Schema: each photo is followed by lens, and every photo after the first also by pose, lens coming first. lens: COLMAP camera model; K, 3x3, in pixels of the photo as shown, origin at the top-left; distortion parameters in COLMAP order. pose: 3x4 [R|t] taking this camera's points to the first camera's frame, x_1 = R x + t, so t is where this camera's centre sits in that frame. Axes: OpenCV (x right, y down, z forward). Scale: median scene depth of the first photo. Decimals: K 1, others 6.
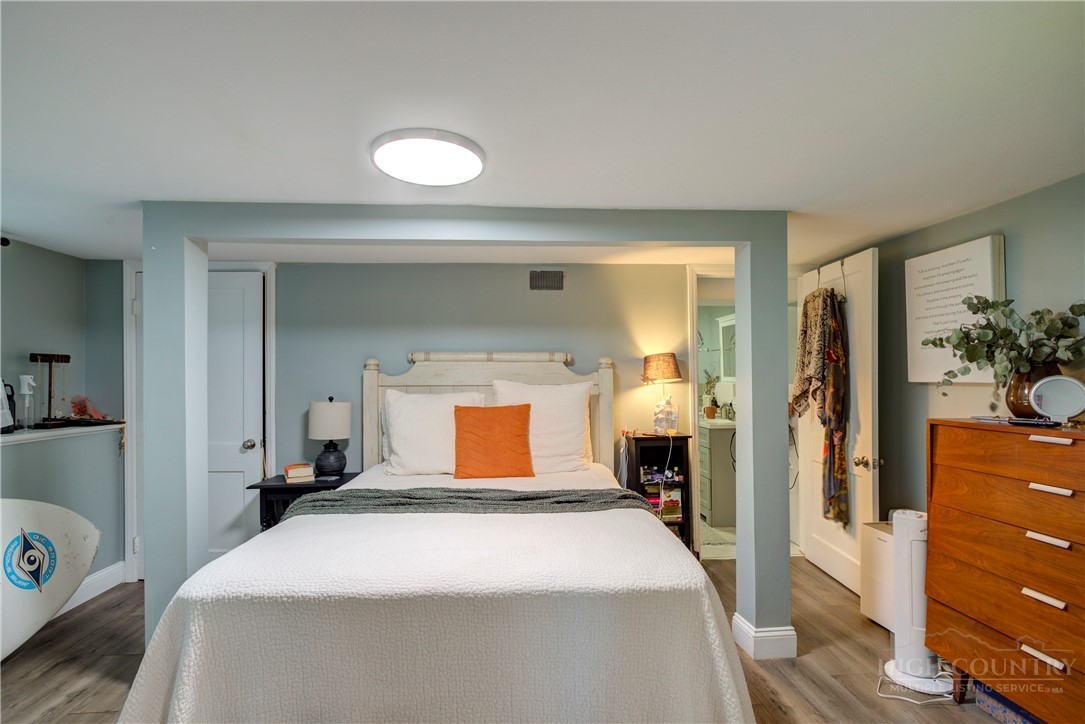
lens RADIAL K [[526.3, 0, 524.9], [0, 526.3, 370.6], [0, 0, 1]] dist [-0.011478, 0.002784]
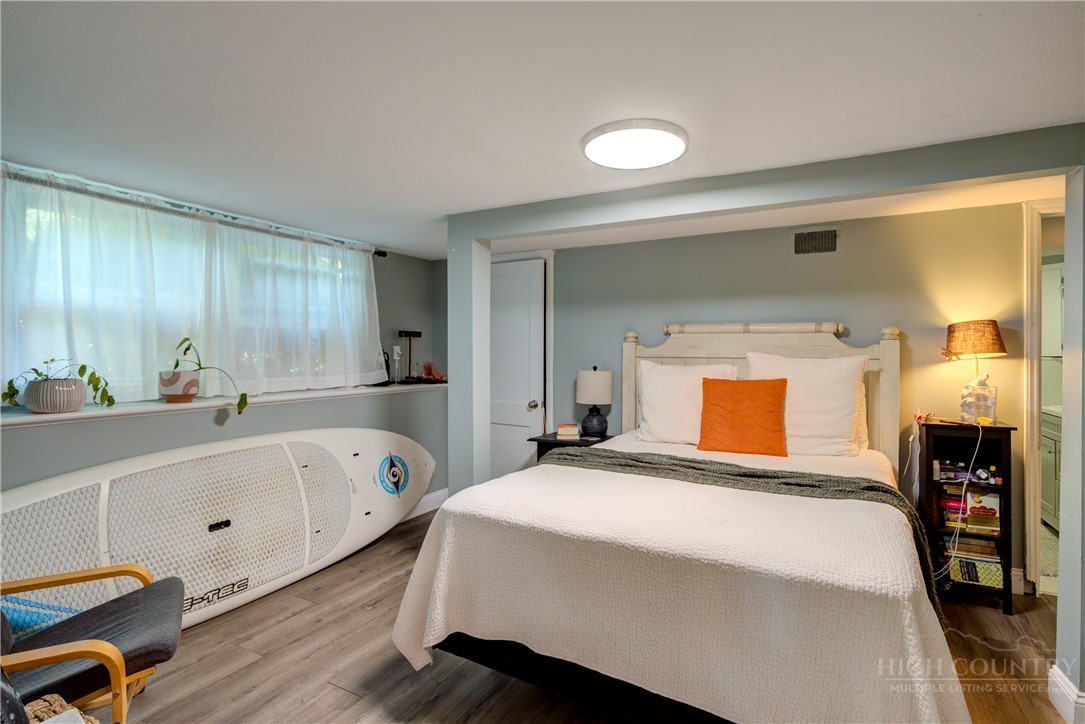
lens RADIAL K [[526.3, 0, 538.8], [0, 526.3, 354.1], [0, 0, 1]] dist [-0.011478, 0.002784]
pose [[0.848612, 0.010713, -0.528907, 0.134918], [0.000688, 0.999772, 0.021355, 0.000164], [0.529015, -0.018486, 0.848411, -0.012581]]
